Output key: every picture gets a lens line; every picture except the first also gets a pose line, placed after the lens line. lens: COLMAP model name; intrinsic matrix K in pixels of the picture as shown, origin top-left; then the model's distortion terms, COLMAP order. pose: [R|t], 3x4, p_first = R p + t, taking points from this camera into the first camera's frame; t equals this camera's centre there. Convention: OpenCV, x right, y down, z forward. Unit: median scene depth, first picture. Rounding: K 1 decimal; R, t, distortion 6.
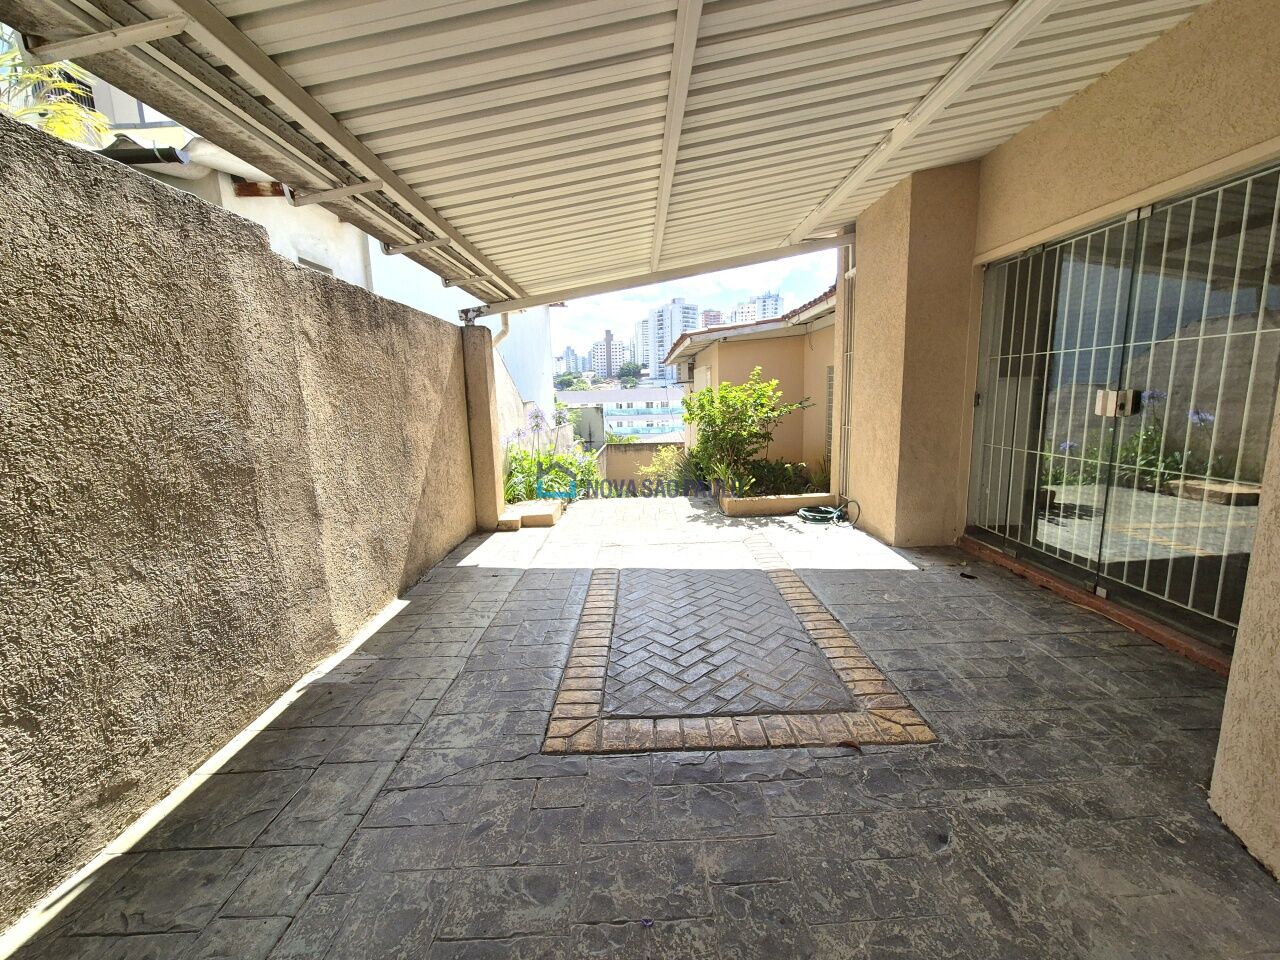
lens RADIAL K [[527.0, 0, 640.0], [0, 527.0, 480.0], [0, 0, 1]] dist [0.000109, 0.000065]
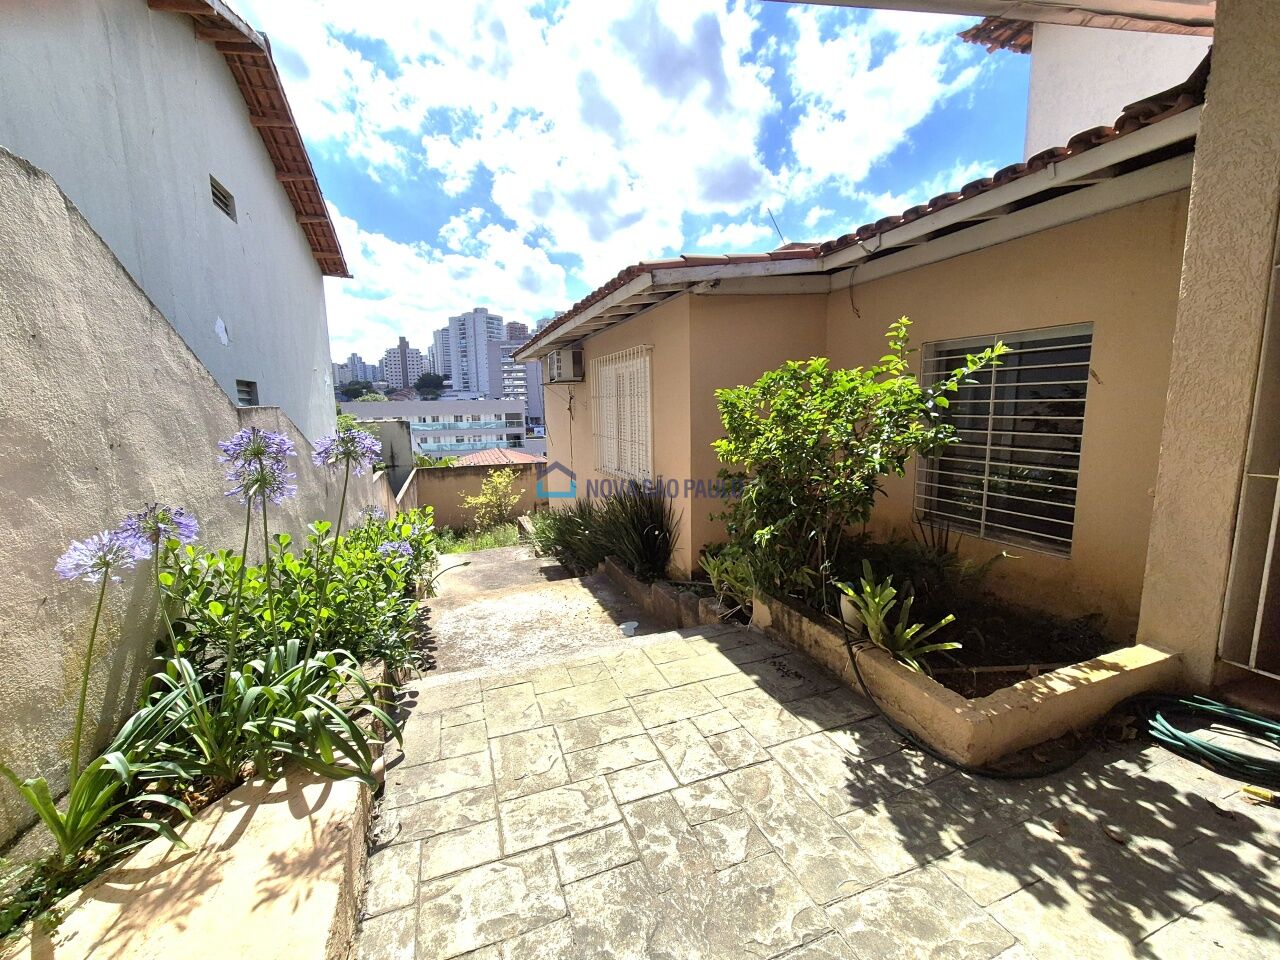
lens RADIAL K [[527.0, 0, 640.0], [0, 527.0, 480.0], [0, 0, 1]] dist [0.000109, 0.000065]
pose [[0.936968, -0.039885, 0.347131, -0.005642], [0.048713, 0.998673, -0.016737, -0.005189], [-0.346003, 0.032592, 0.937667, 0.037528]]
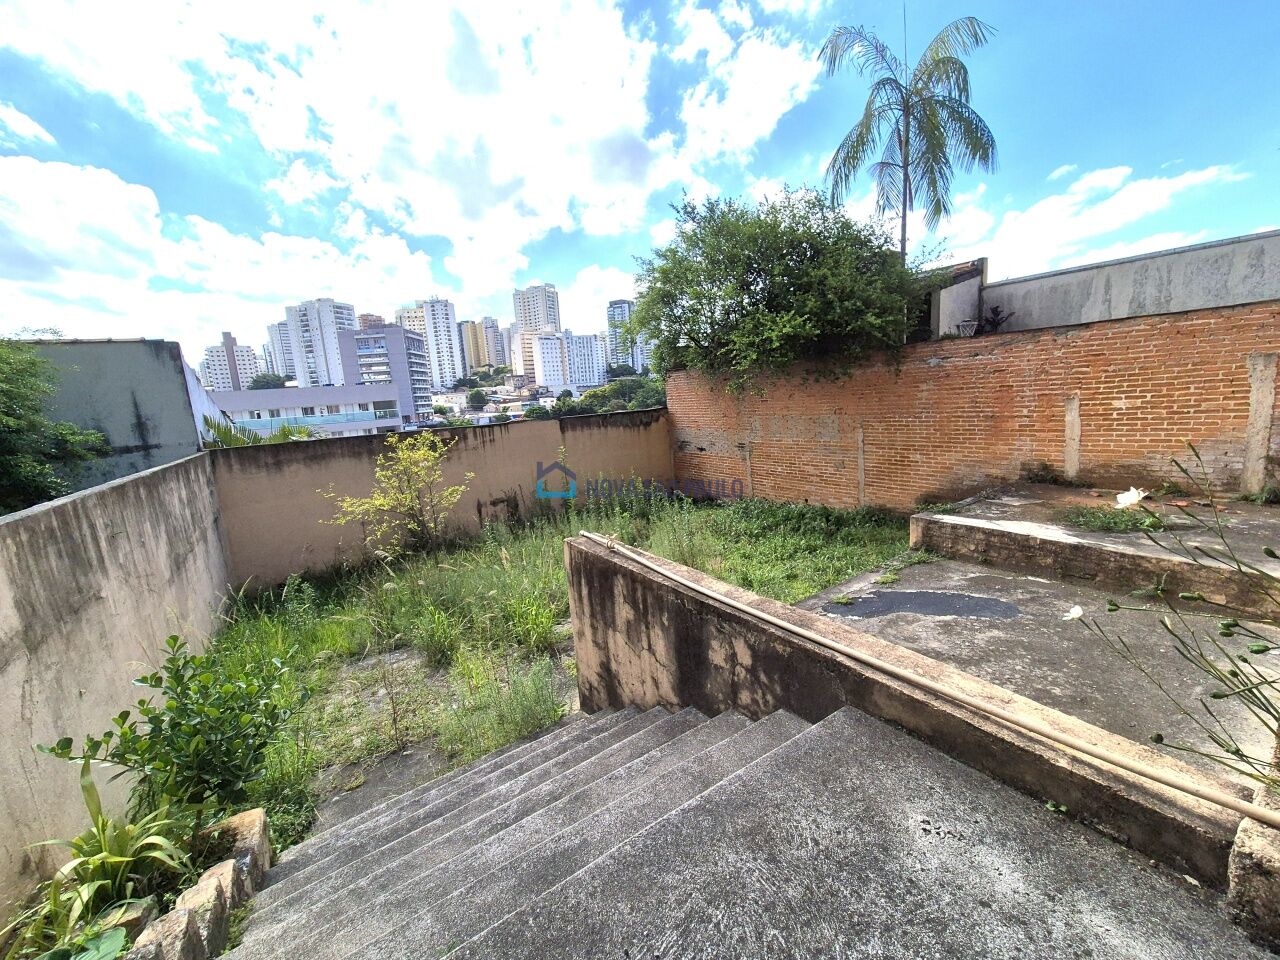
lens RADIAL K [[527.0, 0, 640.0], [0, 527.0, 480.0], [0, 0, 1]] dist [0.000109, 0.000065]
pose [[0.831718, -0.121048, 0.541842, -0.004067], [0.133386, 0.990925, 0.016628, -0.003692], [-0.538938, 0.058444, 0.840316, 0.125425]]
